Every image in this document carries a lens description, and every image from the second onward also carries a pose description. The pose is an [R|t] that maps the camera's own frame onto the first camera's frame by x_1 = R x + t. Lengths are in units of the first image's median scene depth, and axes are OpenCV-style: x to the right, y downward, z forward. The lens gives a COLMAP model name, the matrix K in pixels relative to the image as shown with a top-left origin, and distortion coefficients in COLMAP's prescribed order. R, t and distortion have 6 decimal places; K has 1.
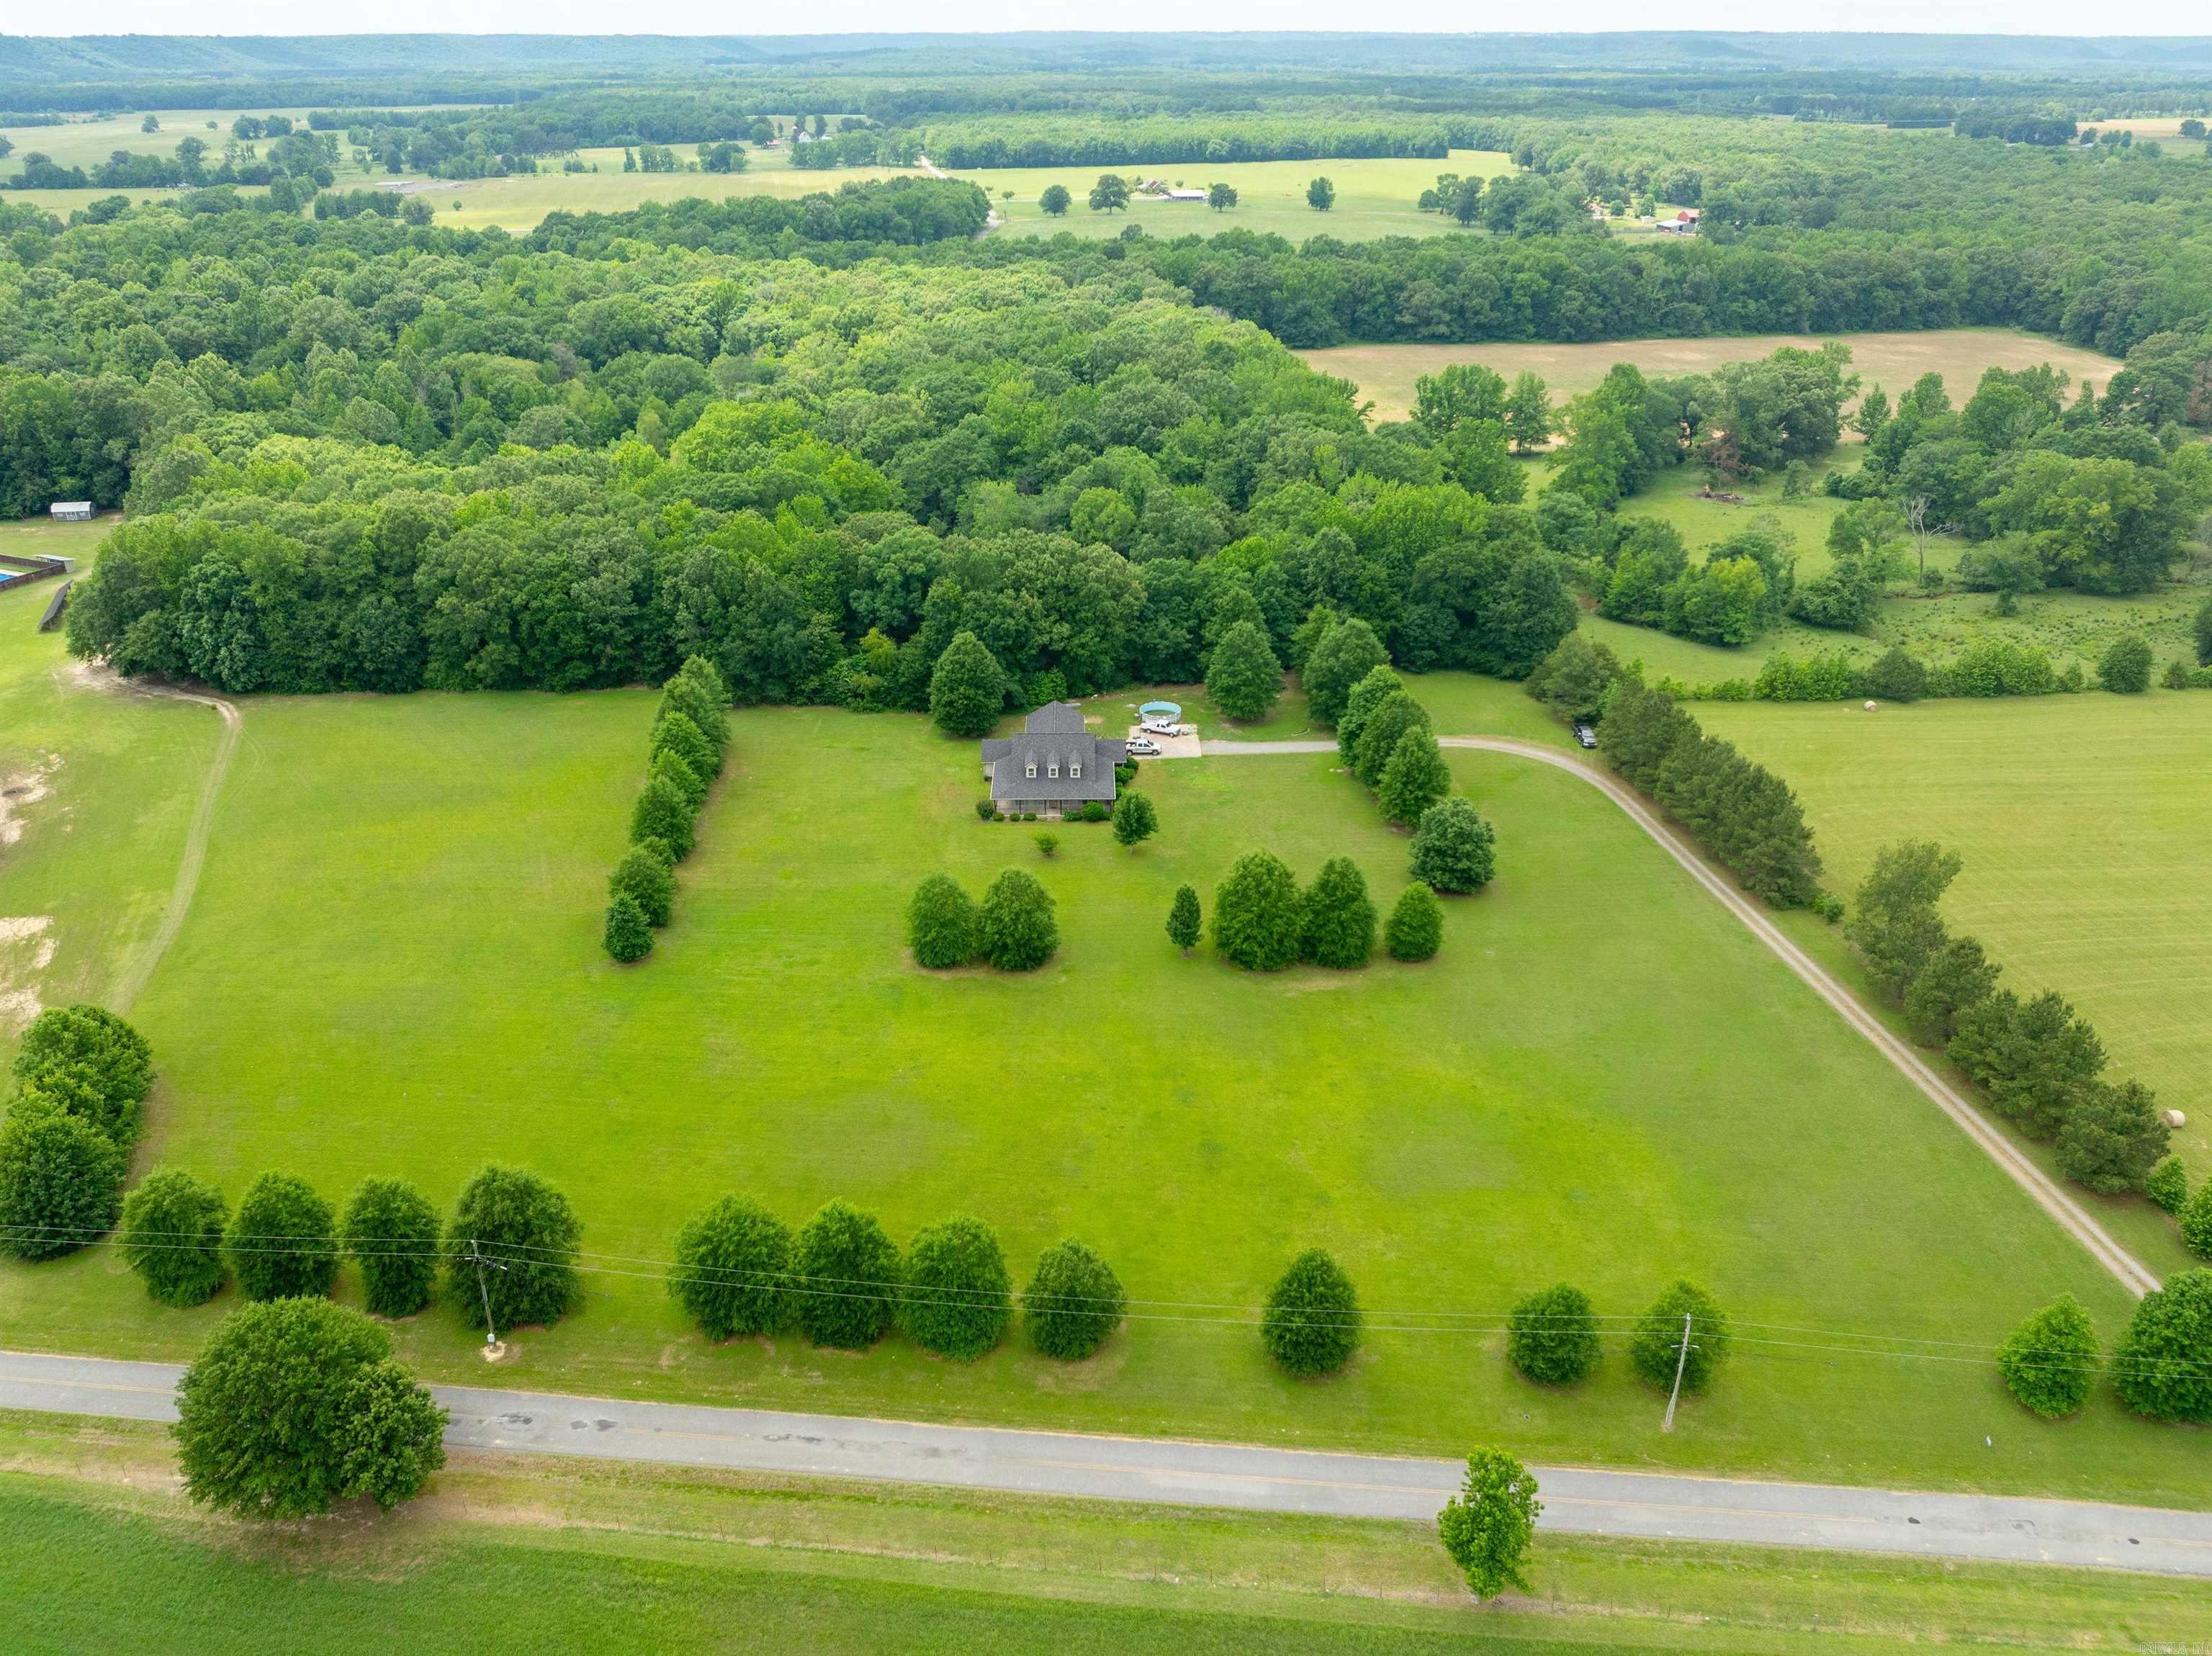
lens RADIAL K [[1725.9, 0, 1103.5], [0, 1725.9, 833.1], [0, 0, 1]] dist [-0.051549, 0.009159]
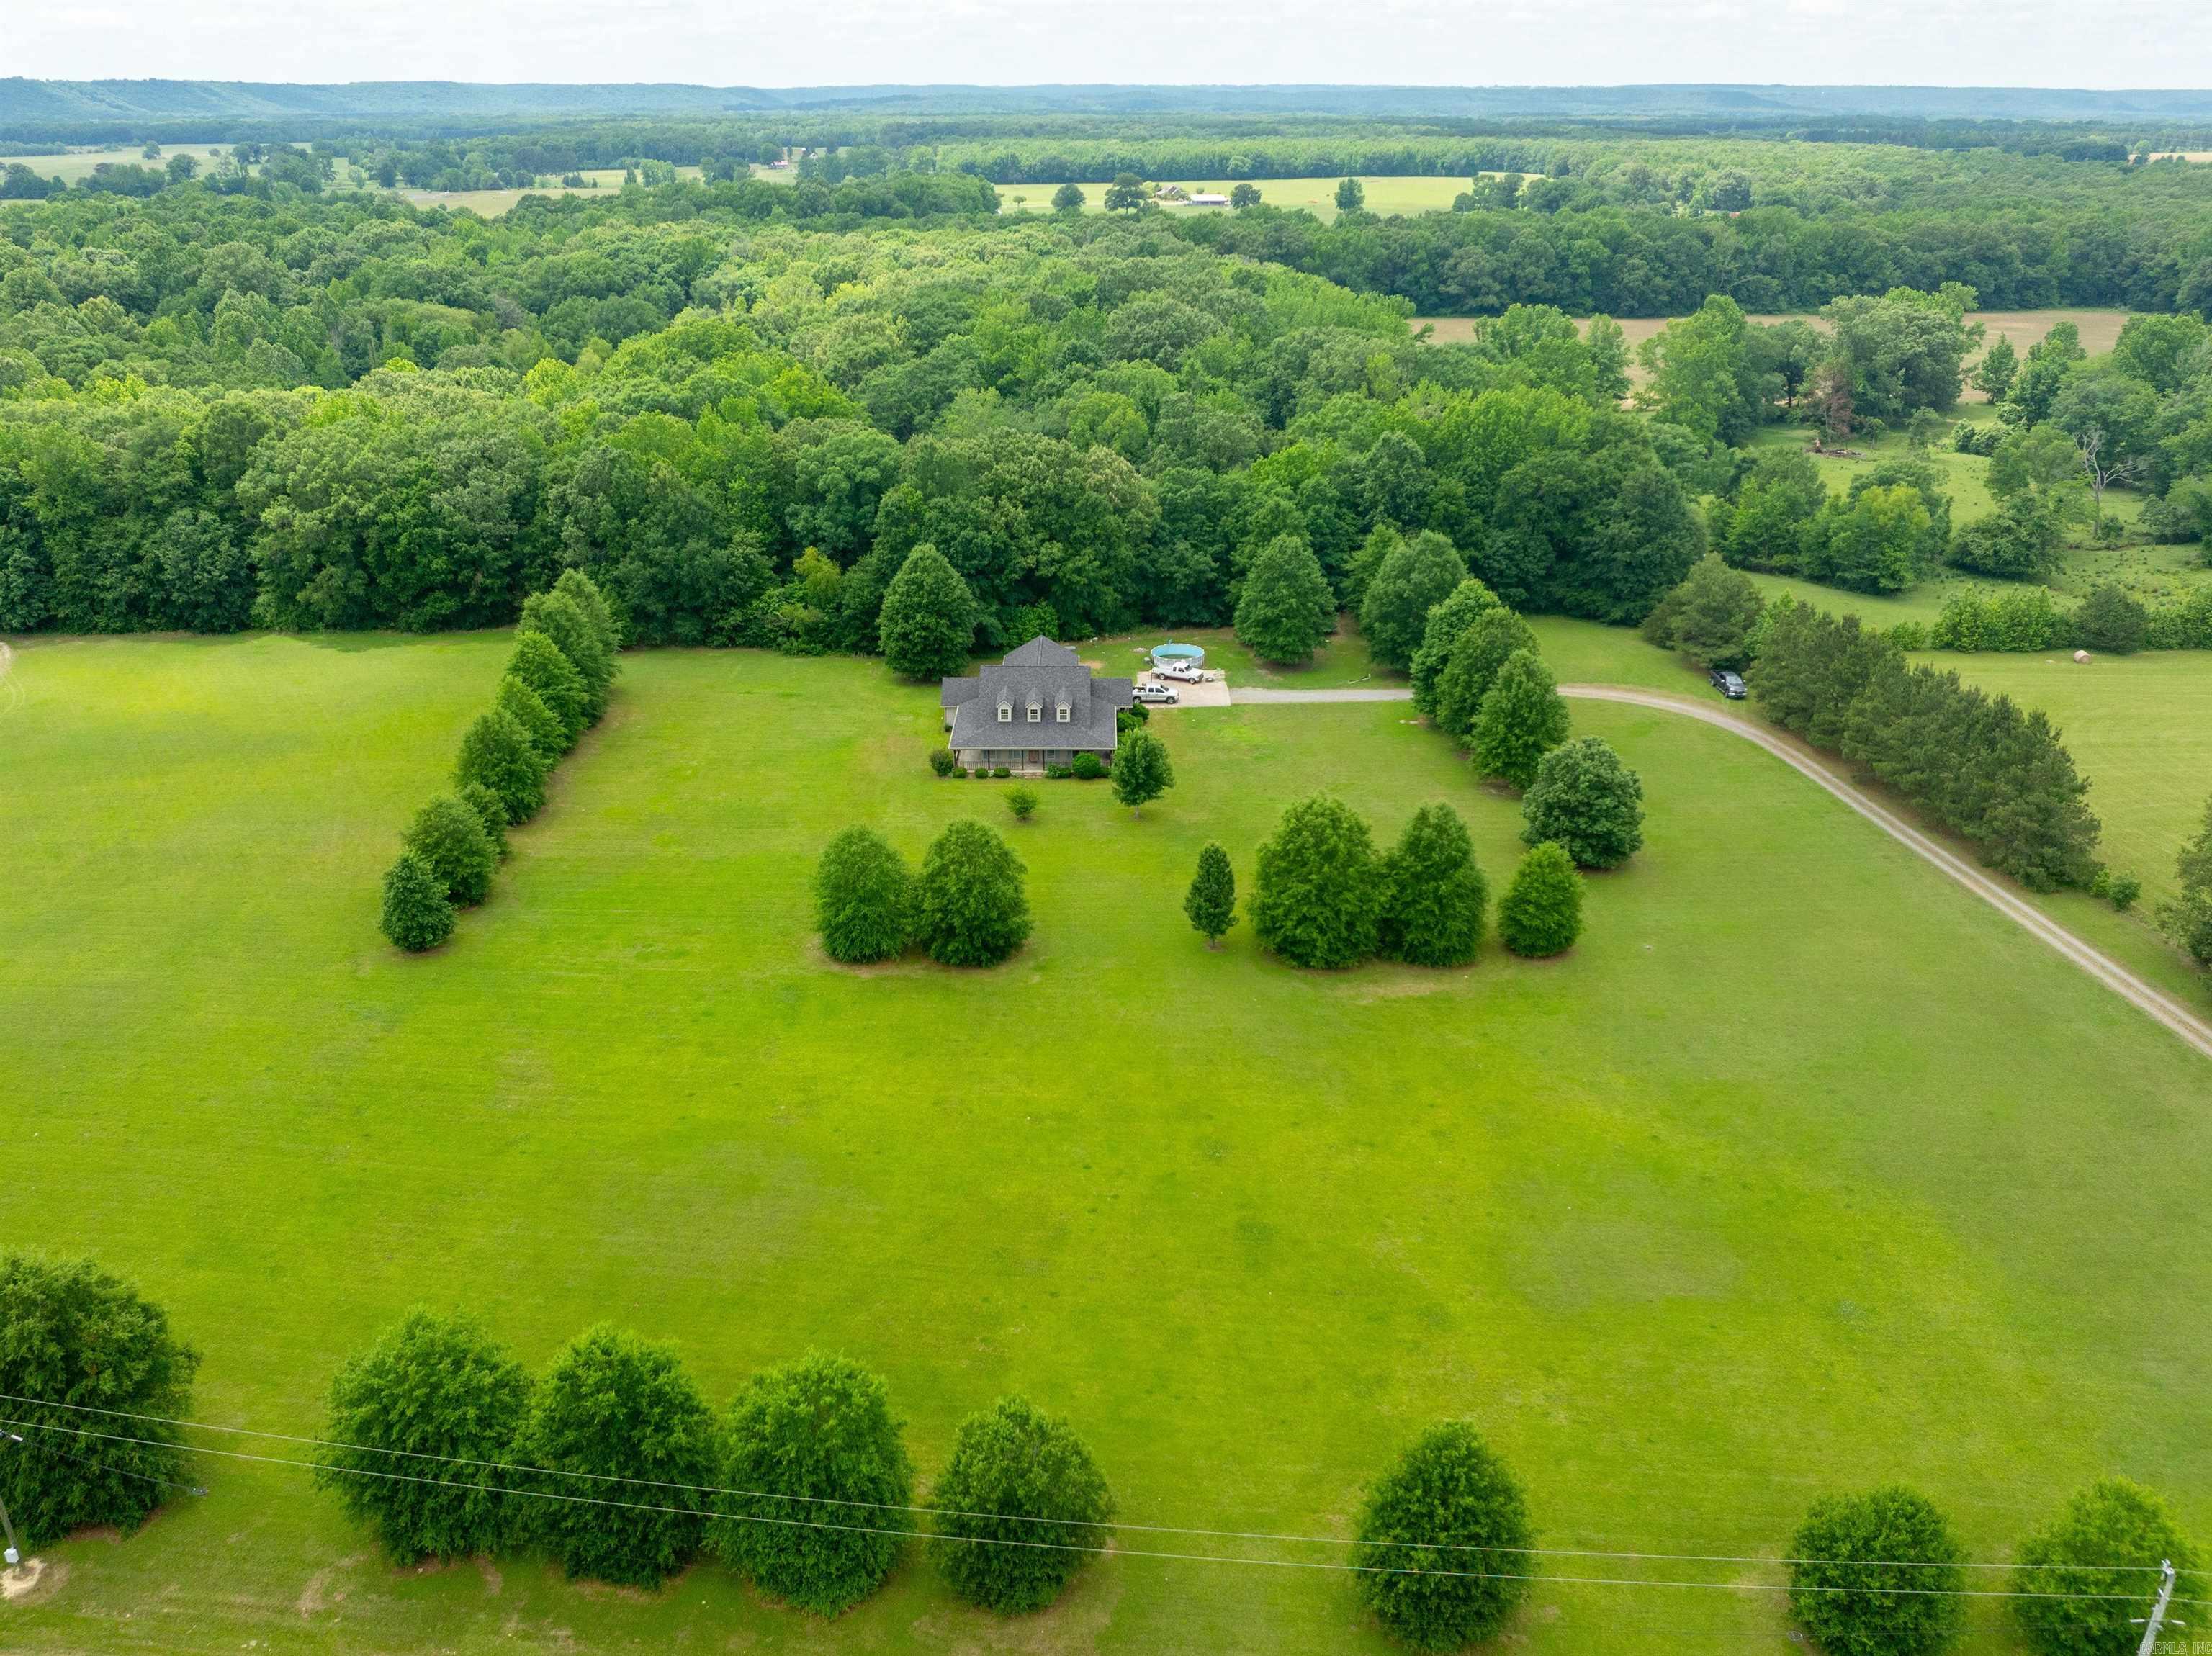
lens RADIAL K [[1725.9, 0, 1108.9], [0, 1725.9, 827.6], [0, 0, 1]] dist [-0.051549, 0.009159]
pose [[0.999961, 0.006072, -0.006373, 0.007399], [-0.006300, 0.999322, -0.036288, 0.035840], [0.006148, 0.036327, 0.999321, 0.224442]]
